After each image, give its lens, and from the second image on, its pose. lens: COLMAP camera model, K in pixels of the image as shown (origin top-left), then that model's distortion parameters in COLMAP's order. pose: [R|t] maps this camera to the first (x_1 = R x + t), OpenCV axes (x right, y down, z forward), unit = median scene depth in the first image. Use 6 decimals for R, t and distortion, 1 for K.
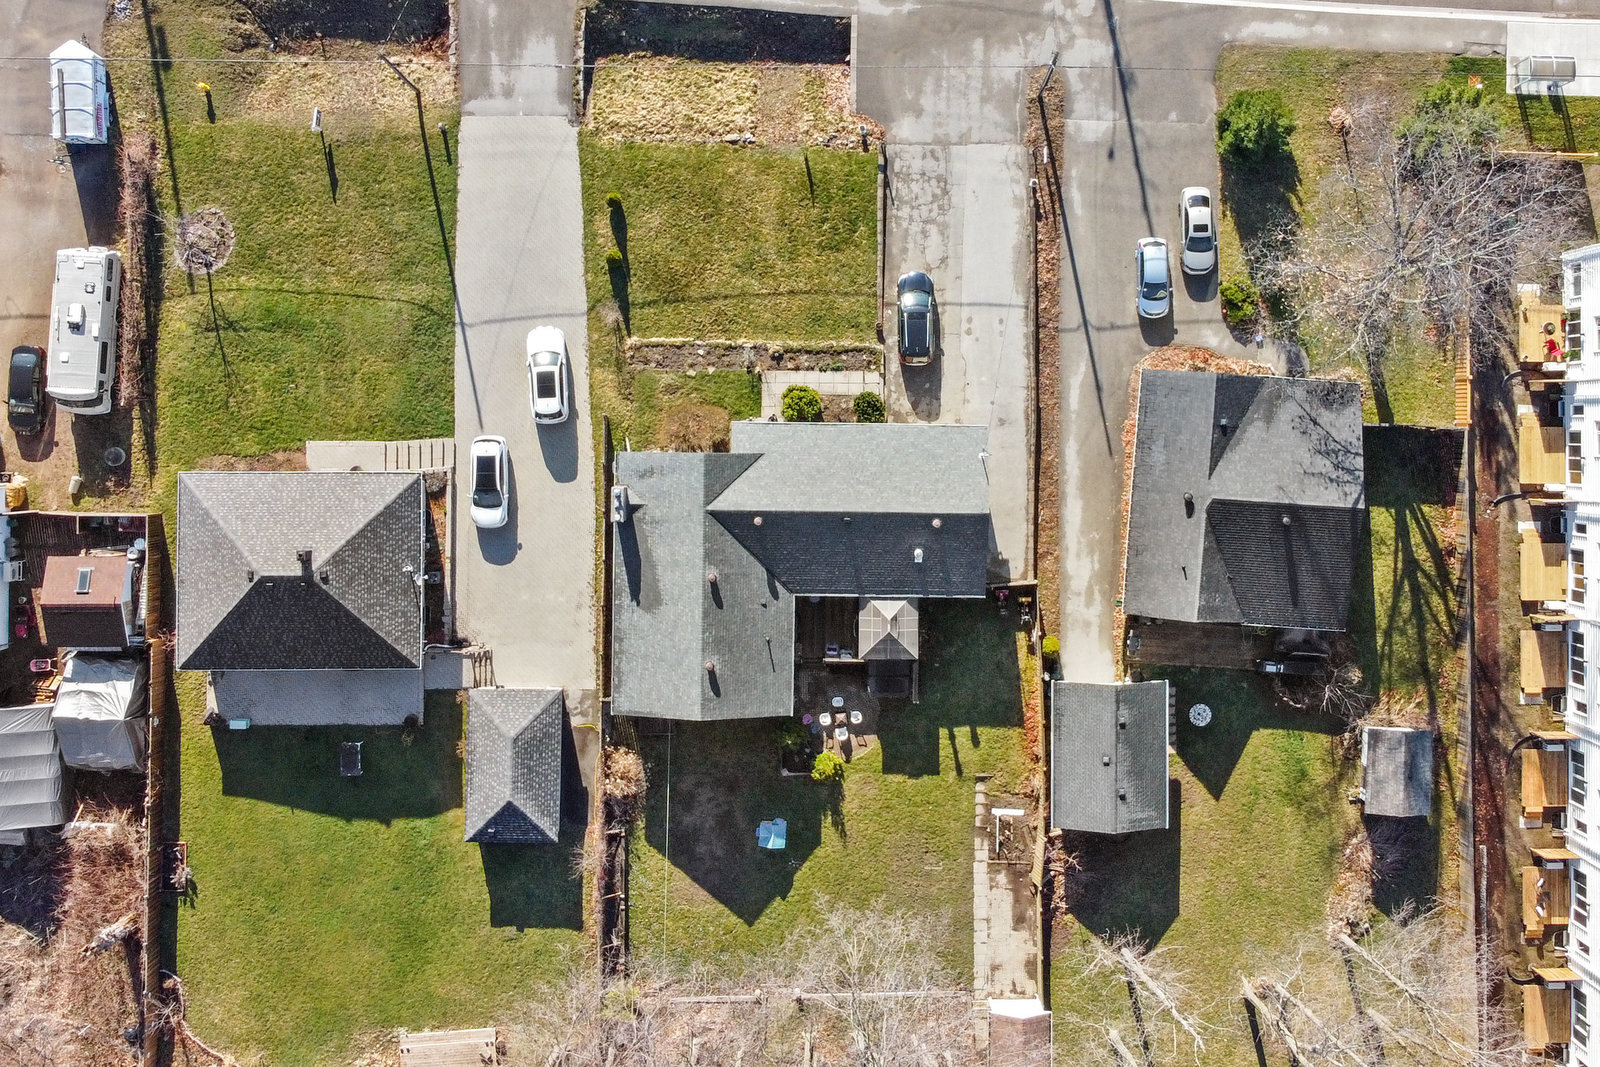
lens RADIAL K [[1085.2, 0, 800.0], [0, 1085.2, 533.5], [0, 0, 1]] dist [0.006587, 0.000274]
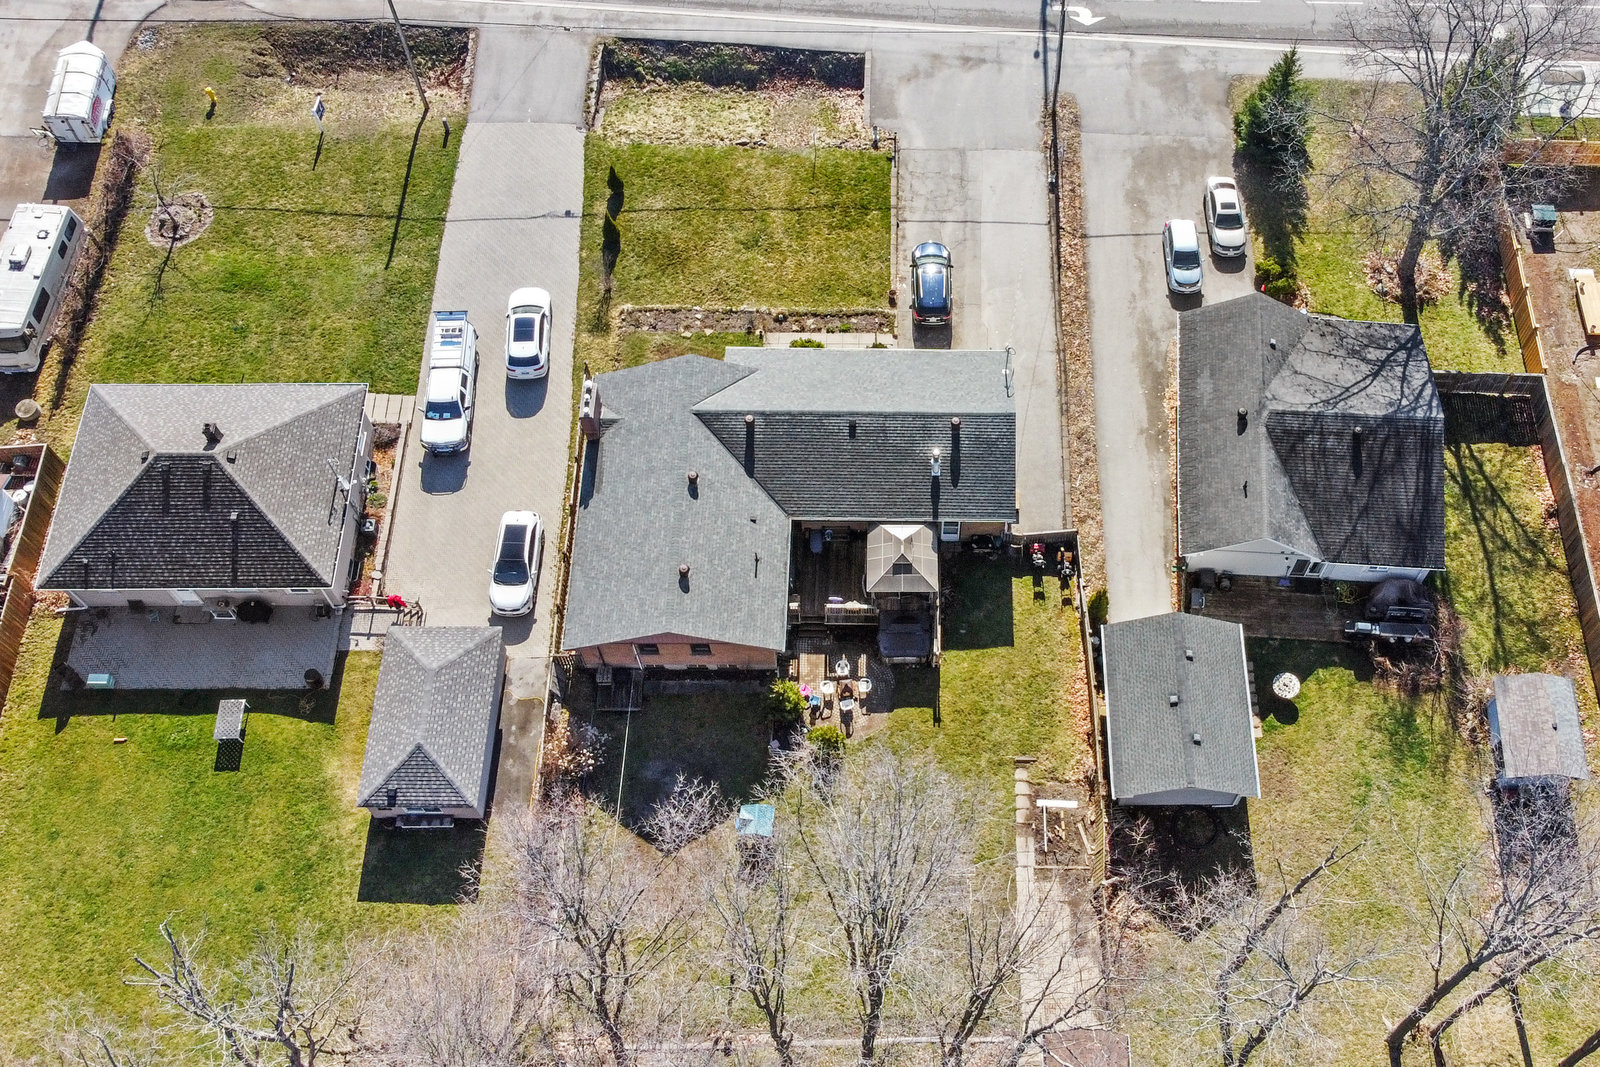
lens RADIAL K [[1148.0, 0, 846.8], [0, 1148.0, 533.8], [0, 0, 1]] dist [0.003011, -0.000022]
pose [[0.999896, 0.011214, 0.009107, 0.028366], [-0.007672, 0.946370, -0.322993, 0.331968], [-0.012241, 0.322890, 0.946357, 0.146445]]
